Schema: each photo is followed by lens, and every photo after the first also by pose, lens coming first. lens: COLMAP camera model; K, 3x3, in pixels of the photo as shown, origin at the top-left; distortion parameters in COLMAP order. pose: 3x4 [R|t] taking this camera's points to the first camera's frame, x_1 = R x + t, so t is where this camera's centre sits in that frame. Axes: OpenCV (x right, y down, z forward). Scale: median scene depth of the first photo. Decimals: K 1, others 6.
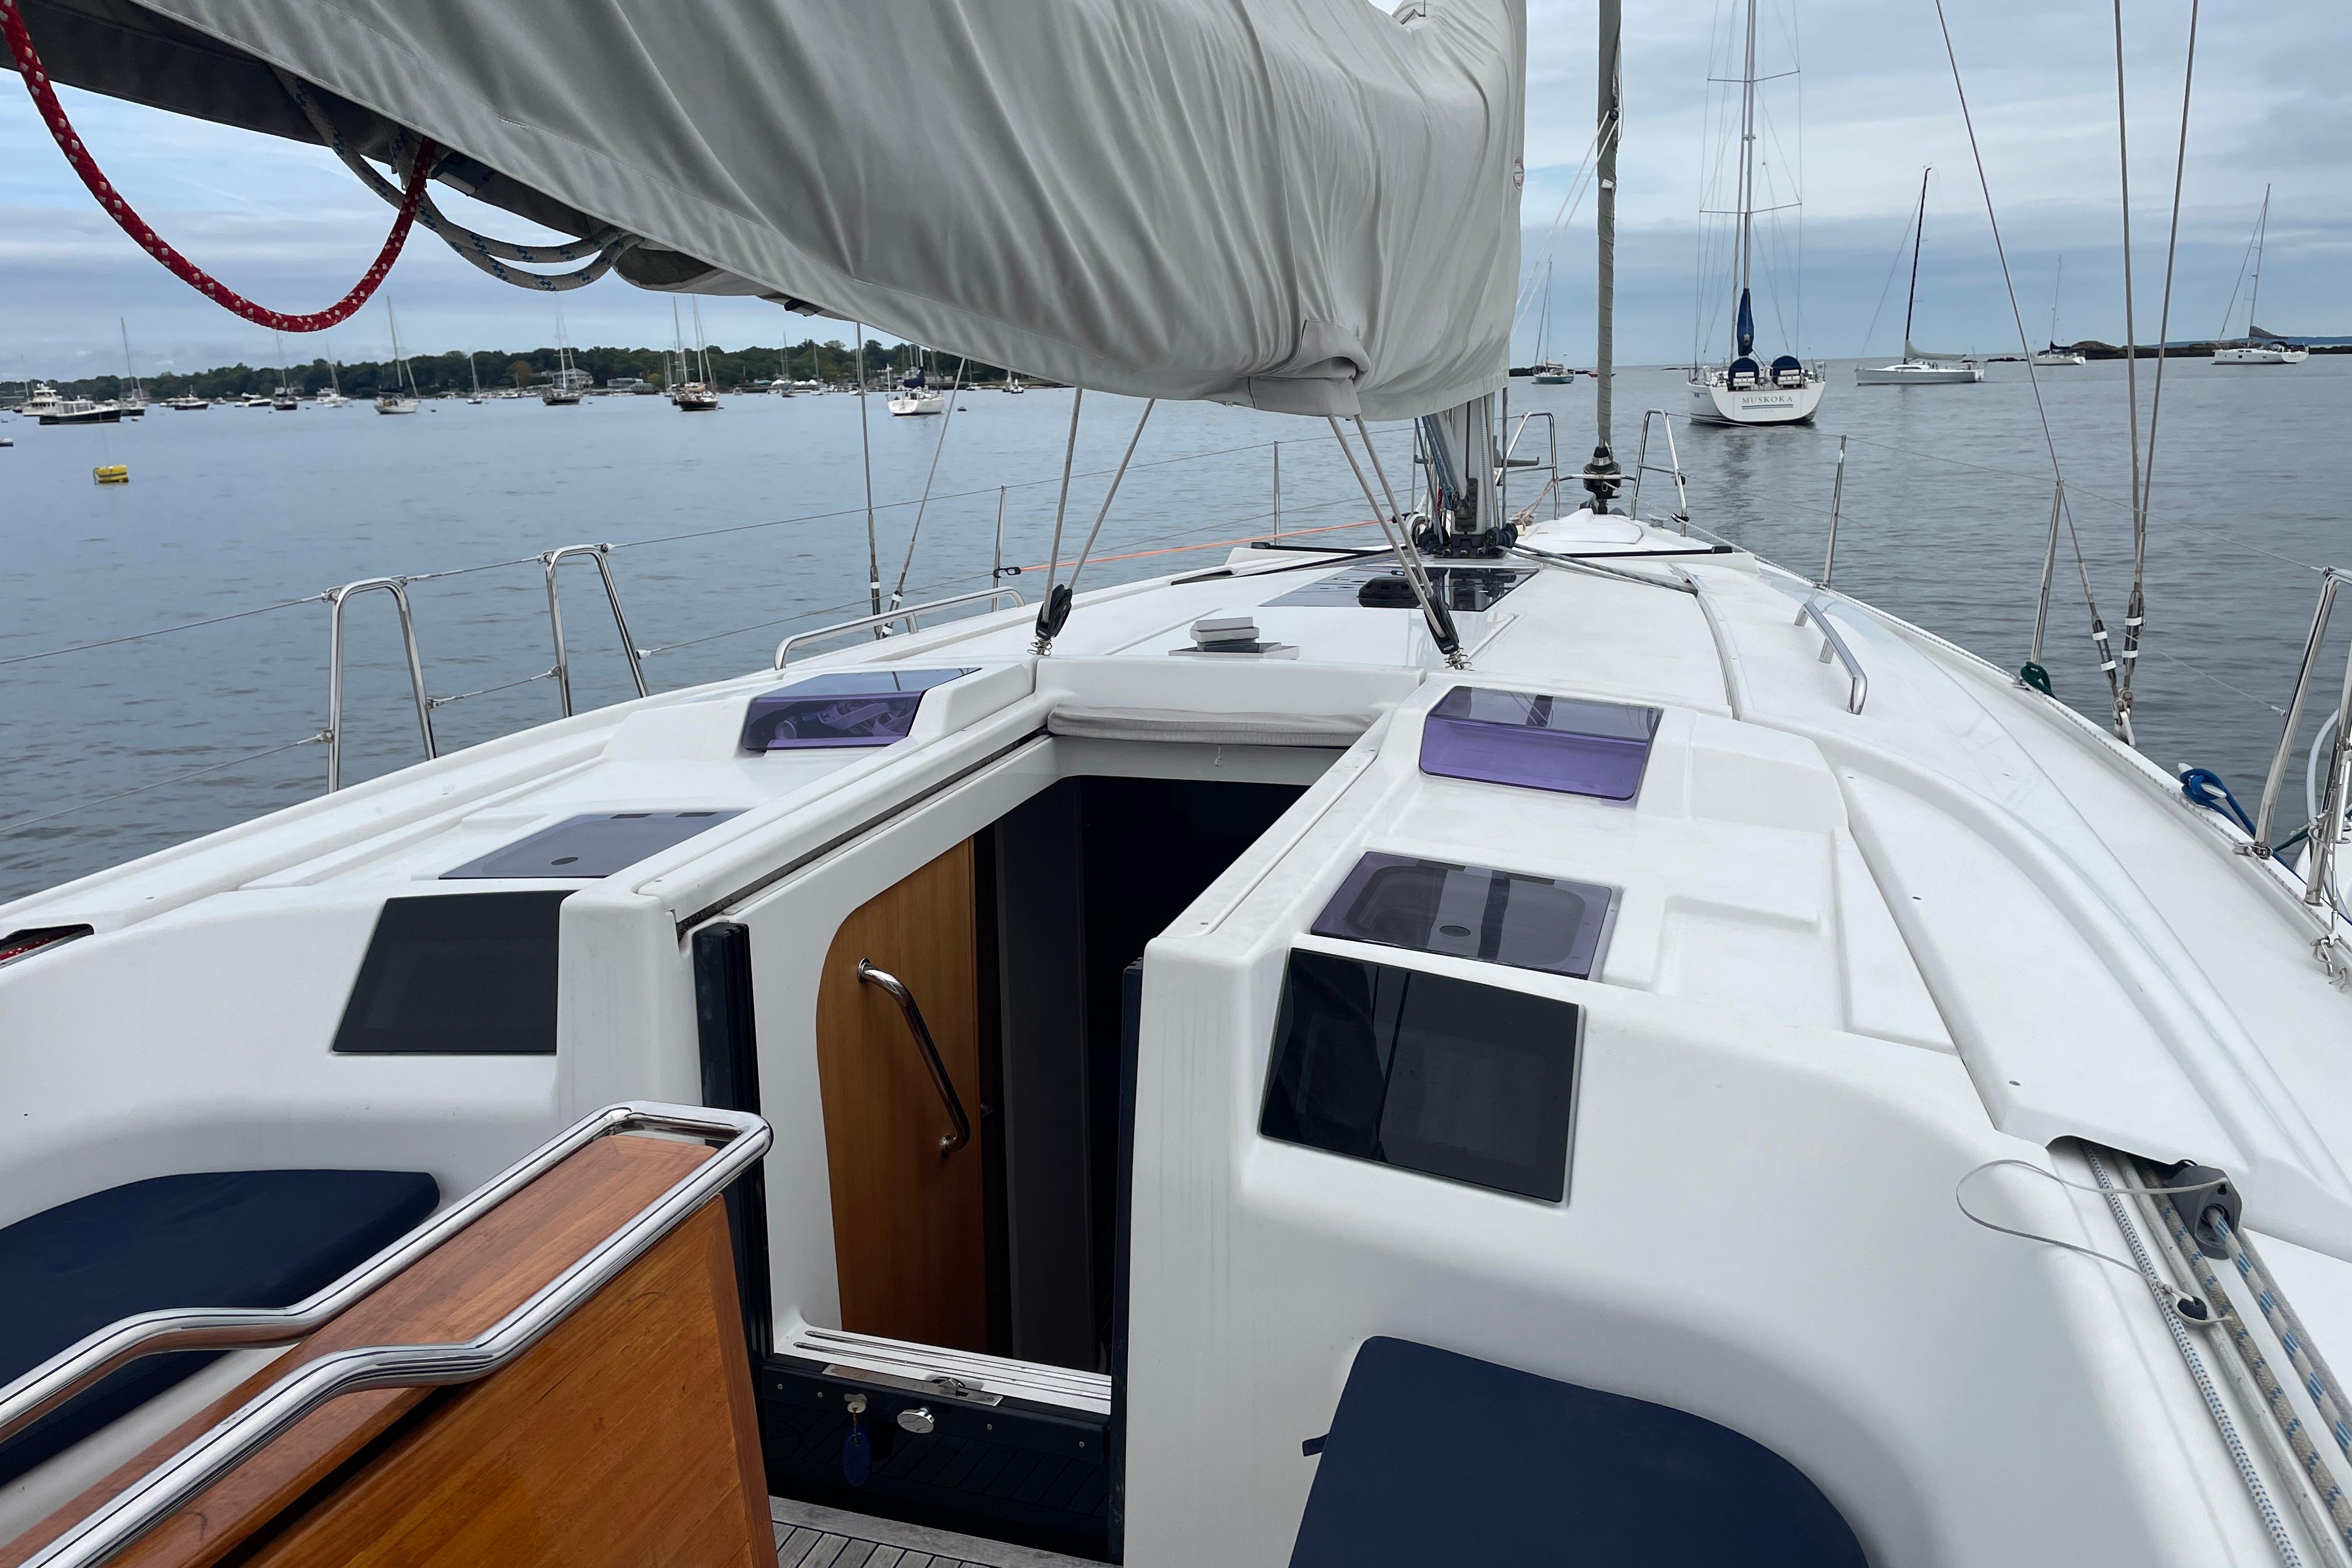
lens RADIAL K [[1770.3, 0, 1174.3], [0, 1770.3, 774.5], [0, 0, 1]] dist [0.023965, -0.044773]
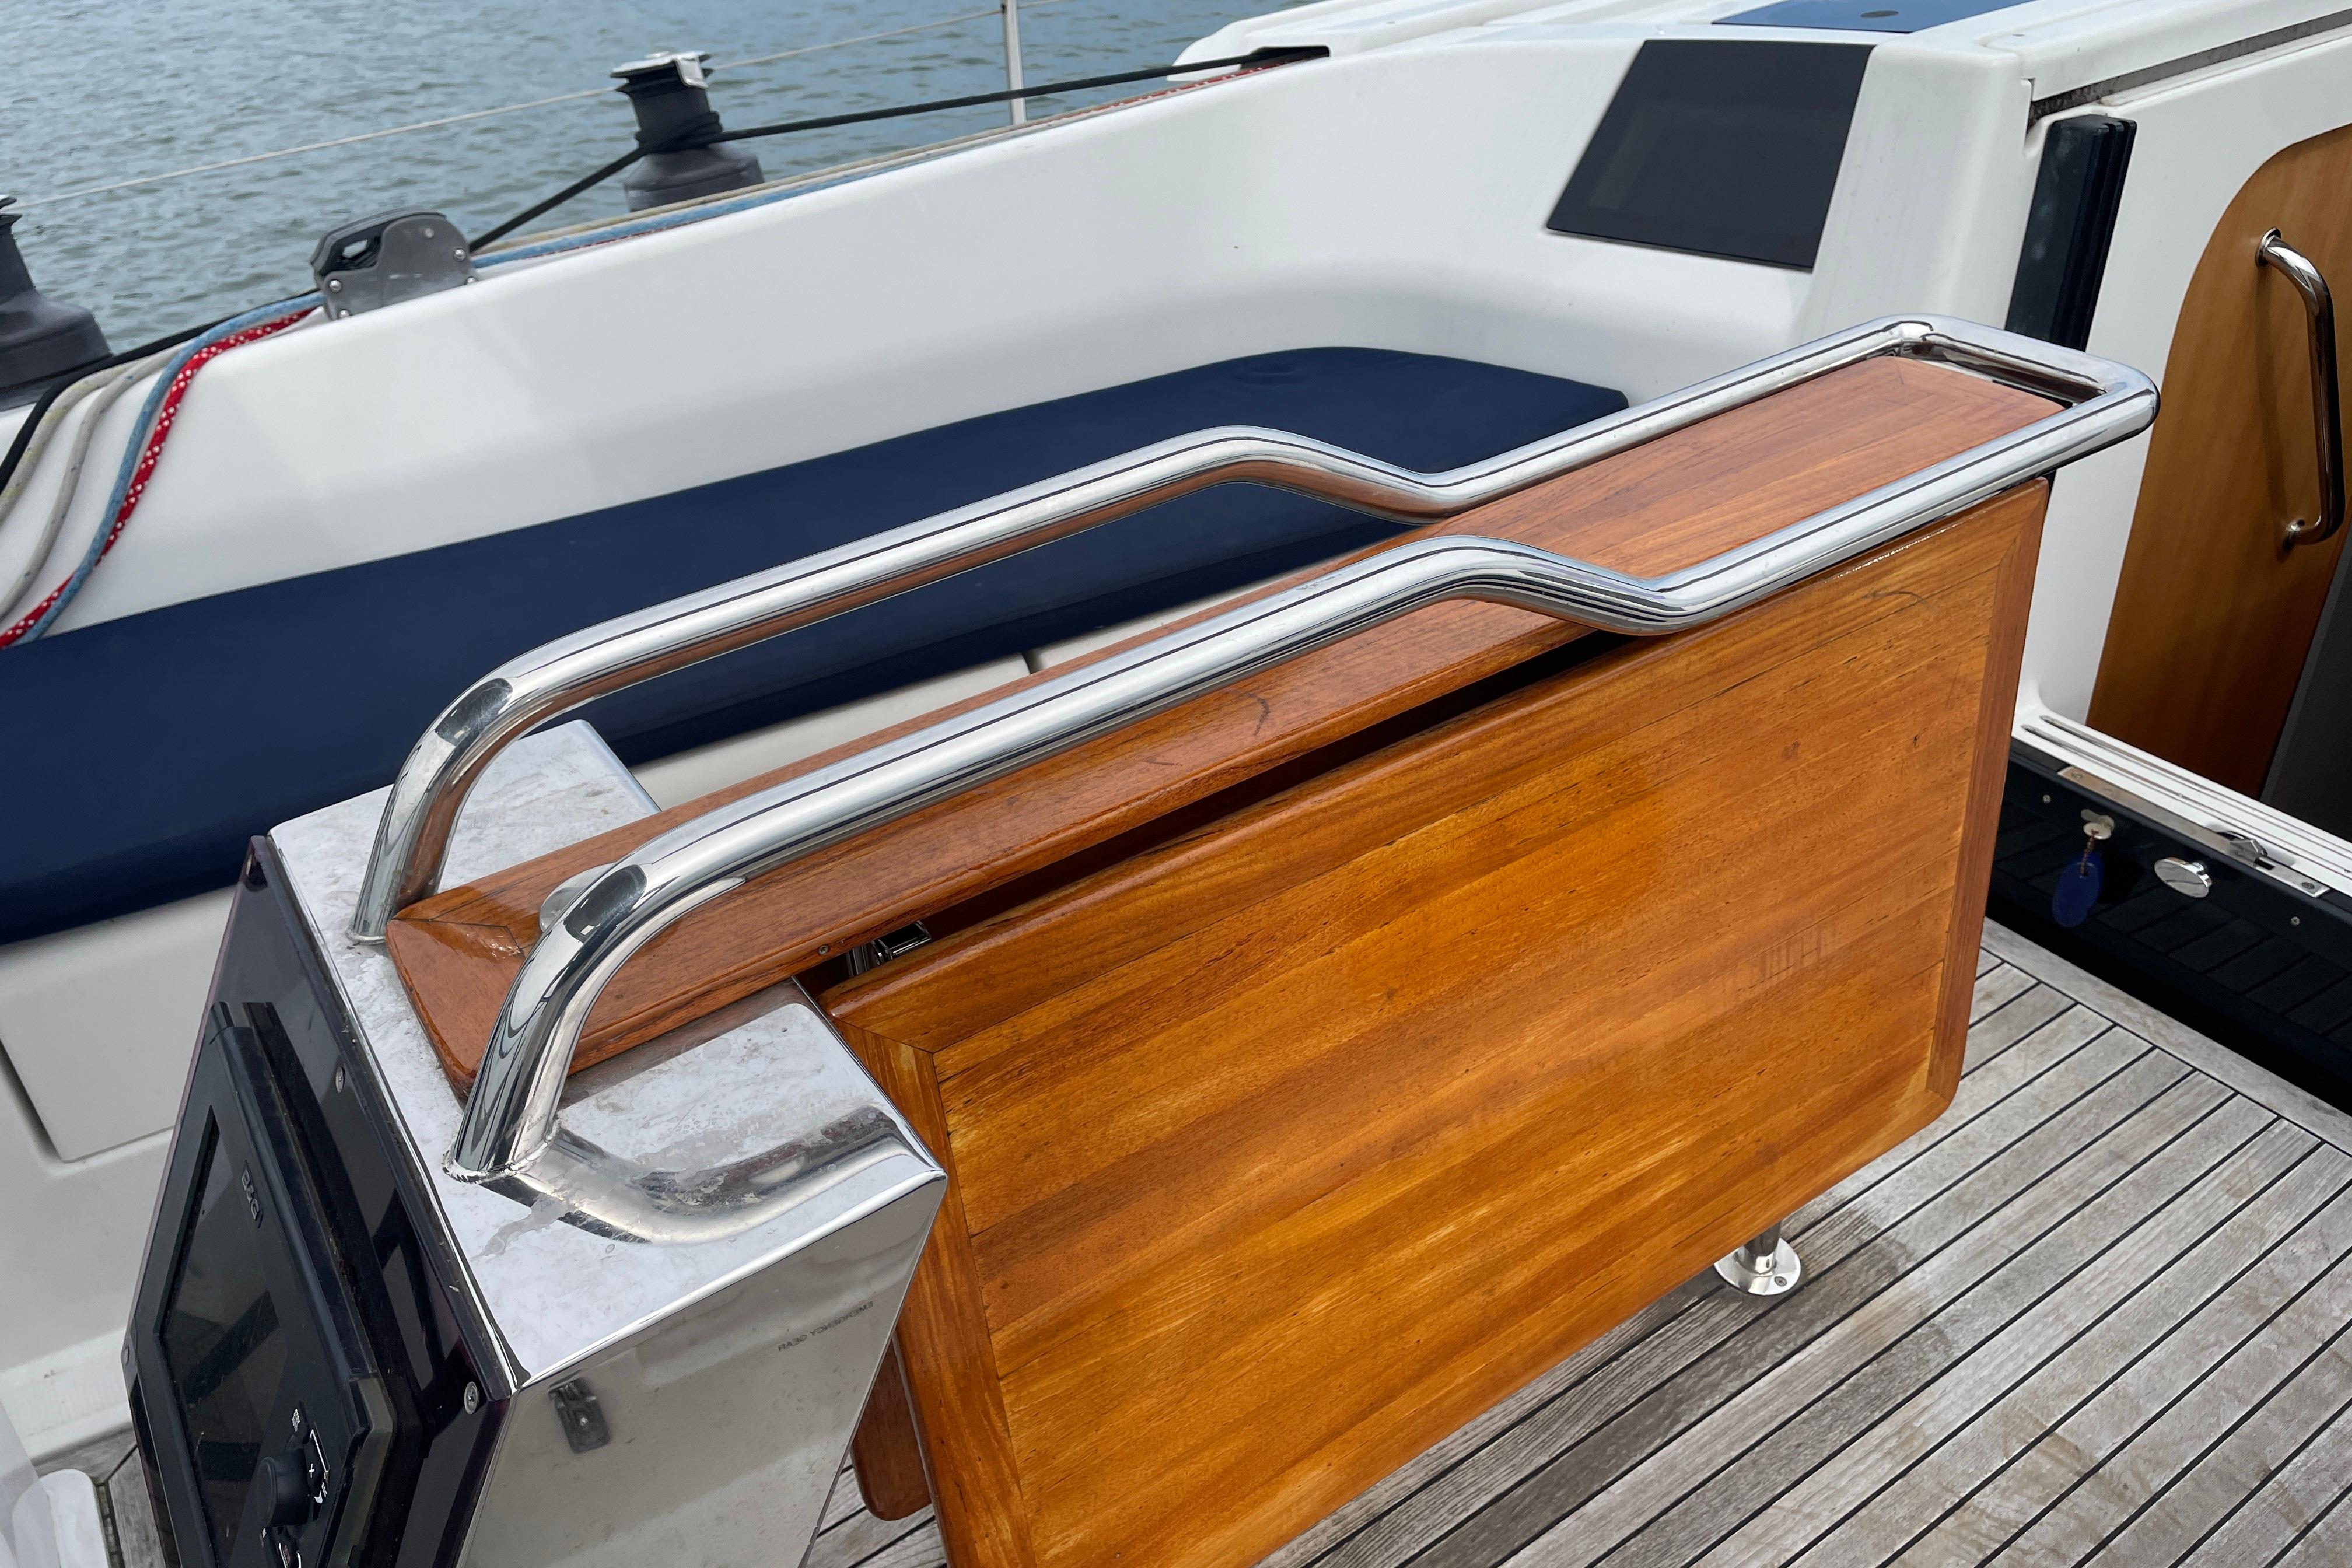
lens RADIAL K [[1770.3, 0, 1187.3], [0, 1770.3, 696.3], [0, 0, 1]] dist [0.023965, -0.044773]
pose [[0.786713, 0.297444, -0.540934, -0.134246], [-0.106654, 0.928577, 0.355485, 0.118848], [0.608036, -0.221972, 0.762247, 0.316347]]
